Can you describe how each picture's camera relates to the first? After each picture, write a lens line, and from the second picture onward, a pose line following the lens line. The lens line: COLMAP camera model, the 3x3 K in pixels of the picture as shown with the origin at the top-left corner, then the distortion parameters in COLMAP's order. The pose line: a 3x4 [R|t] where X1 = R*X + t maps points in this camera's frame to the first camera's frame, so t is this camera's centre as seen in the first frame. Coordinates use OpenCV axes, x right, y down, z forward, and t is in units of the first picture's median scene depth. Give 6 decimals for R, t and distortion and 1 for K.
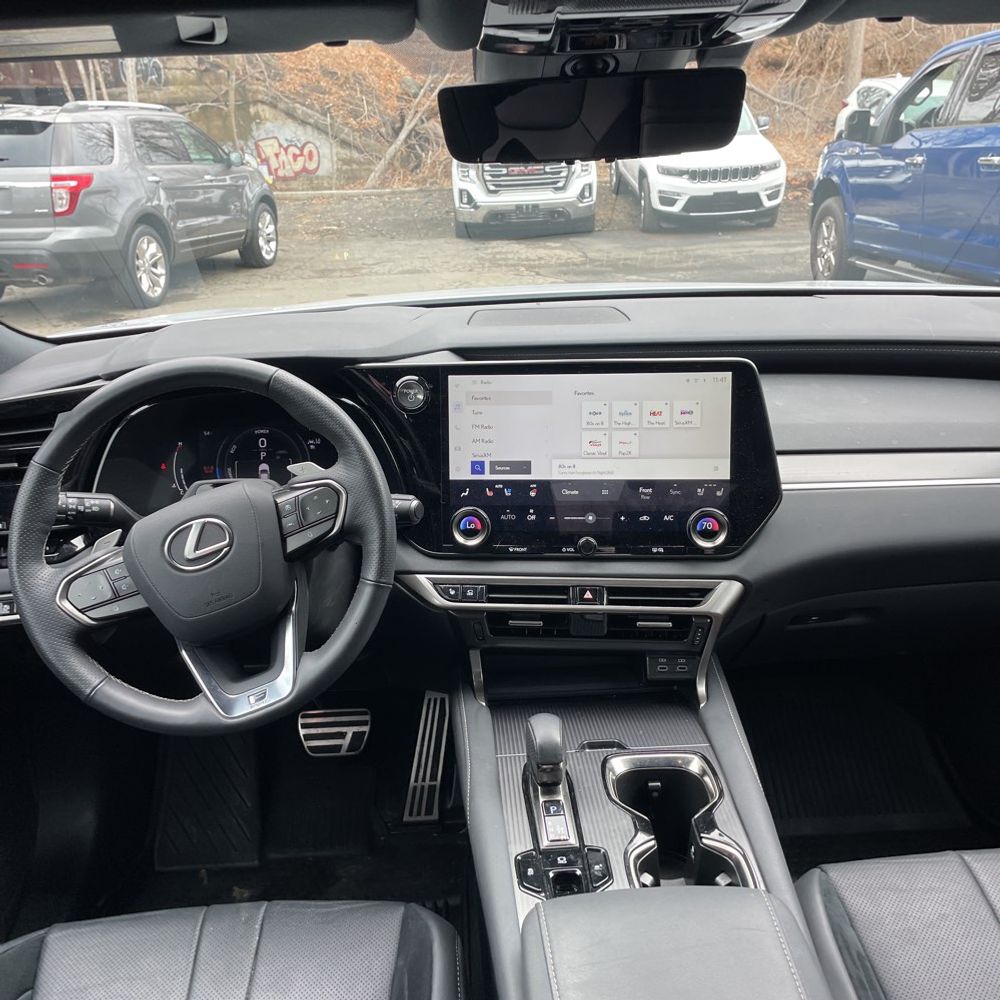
lens RADIAL K [[1003.4, 0, 493.9], [0, 1003.4, 475.9], [0, 0, 1]] dist [0.084001, -0.110291]
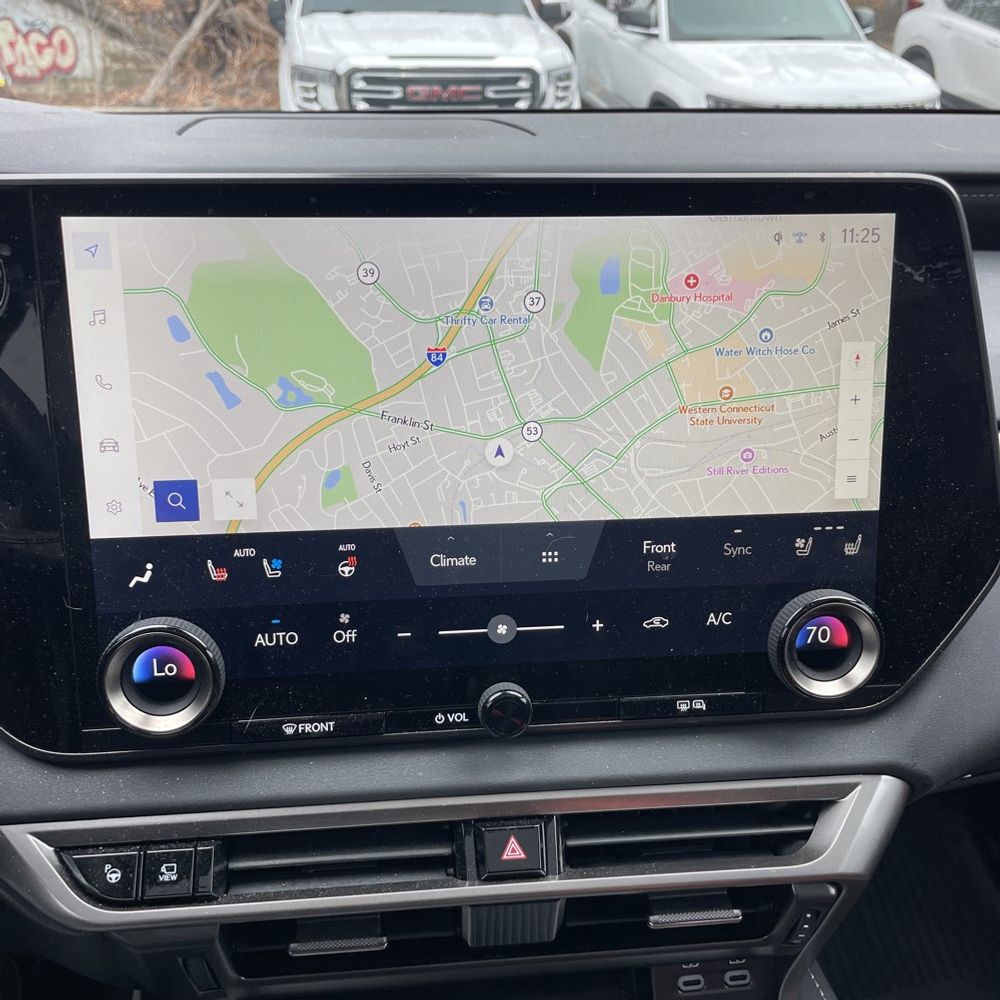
lens RADIAL K [[1042.5, 0, 505.2], [0, 1042.5, 457.8], [0, 0, 1]] dist [0.083416, -0.108864]
pose [[0.990473, -0.025213, 0.135377, 0.044991], [0.028661, 0.999311, -0.023579, -0.010888], [-0.134689, 0.027234, 0.990514, 0.628434]]
